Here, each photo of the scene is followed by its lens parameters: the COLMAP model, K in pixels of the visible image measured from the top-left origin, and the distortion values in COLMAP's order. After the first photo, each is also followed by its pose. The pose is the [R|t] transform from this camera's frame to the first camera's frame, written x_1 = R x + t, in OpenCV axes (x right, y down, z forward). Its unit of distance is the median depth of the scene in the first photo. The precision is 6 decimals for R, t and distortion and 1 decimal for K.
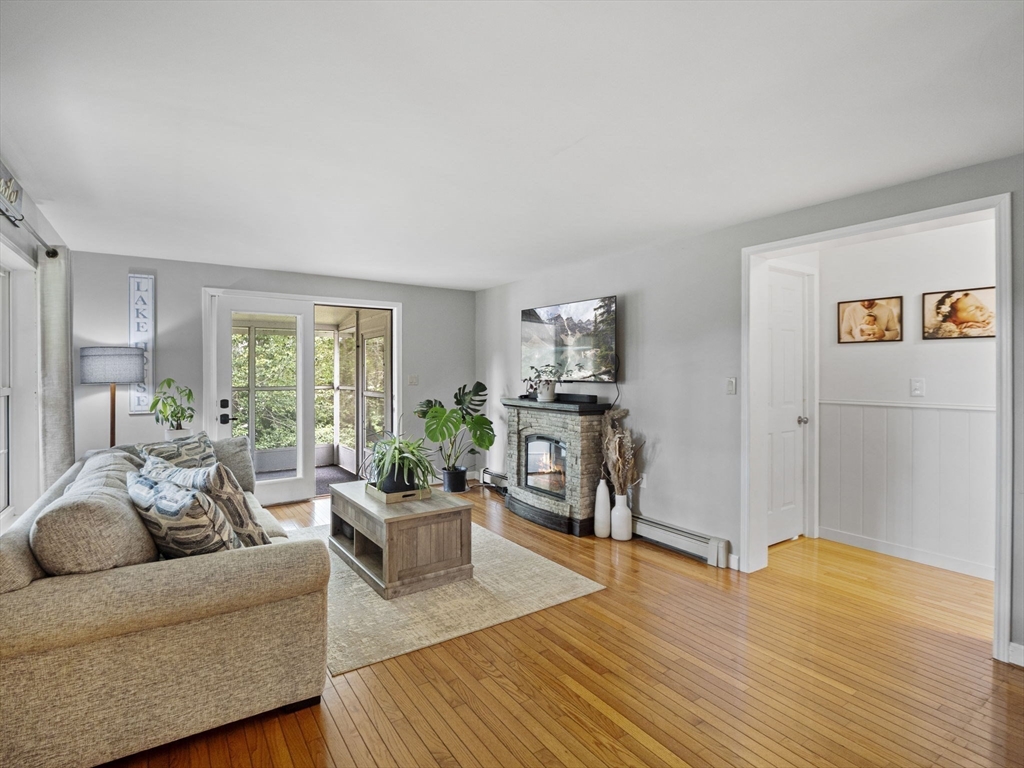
lens RADIAL K [[516.4, 0, 510.0], [0, 516.4, 378.7], [0, 0, 1]] dist [-0.007509, -0.001559]
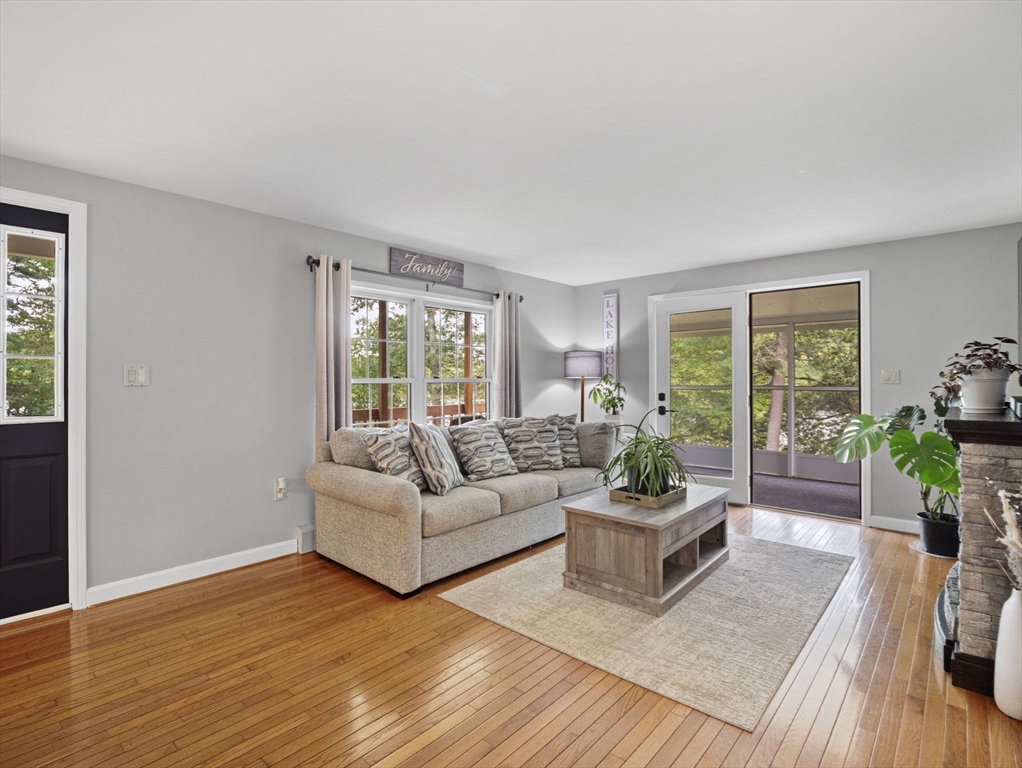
lens RADIAL K [[506.4, 0, 489.3], [0, 506.4, 376.5], [0, 0, 1]] dist [-0.023741, -0.000454]
pose [[0.225715, -0.002903, -0.974189, 0.629561], [-0.009927, 0.999937, -0.005279, 0.020616], [0.974143, 0.010862, 0.225672, 0.570319]]
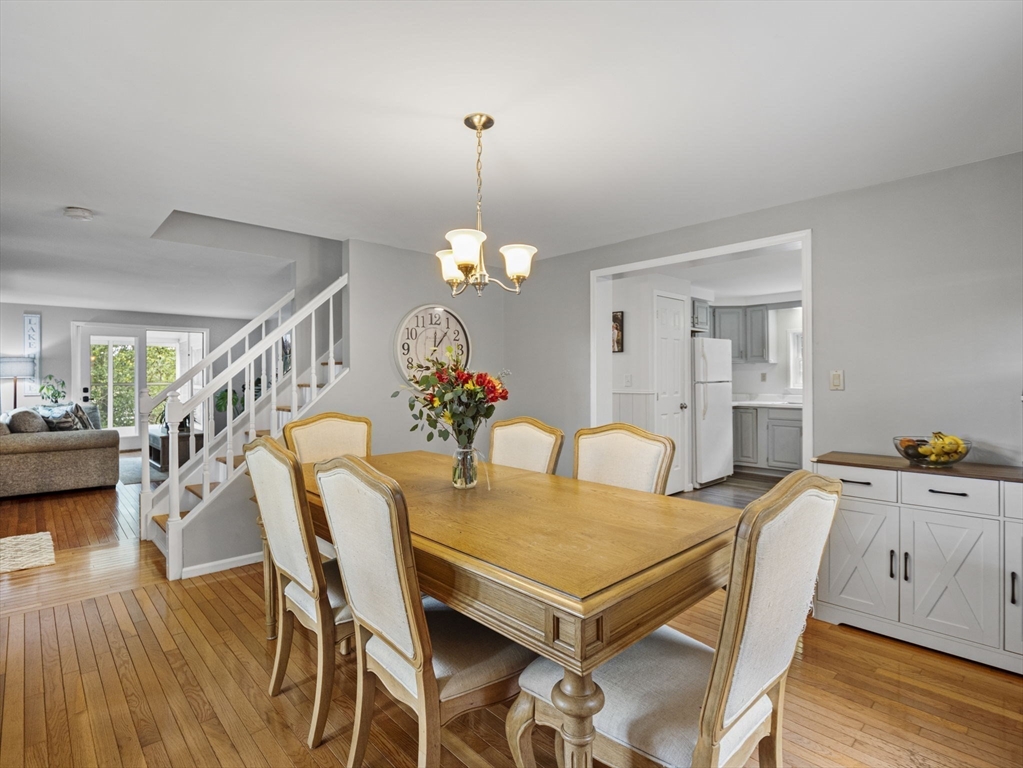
lens RADIAL K [[515.9, 0, 509.5], [0, 515.9, 378.7], [0, 0, 1]] dist [-0.007509, -0.001559]
pose [[0.986471, -0.000135, 0.163934, 0.802810], [0.001156, 0.999981, -0.006131, 0.033799], [-0.163930, 0.006237, 0.986452, -1.318211]]
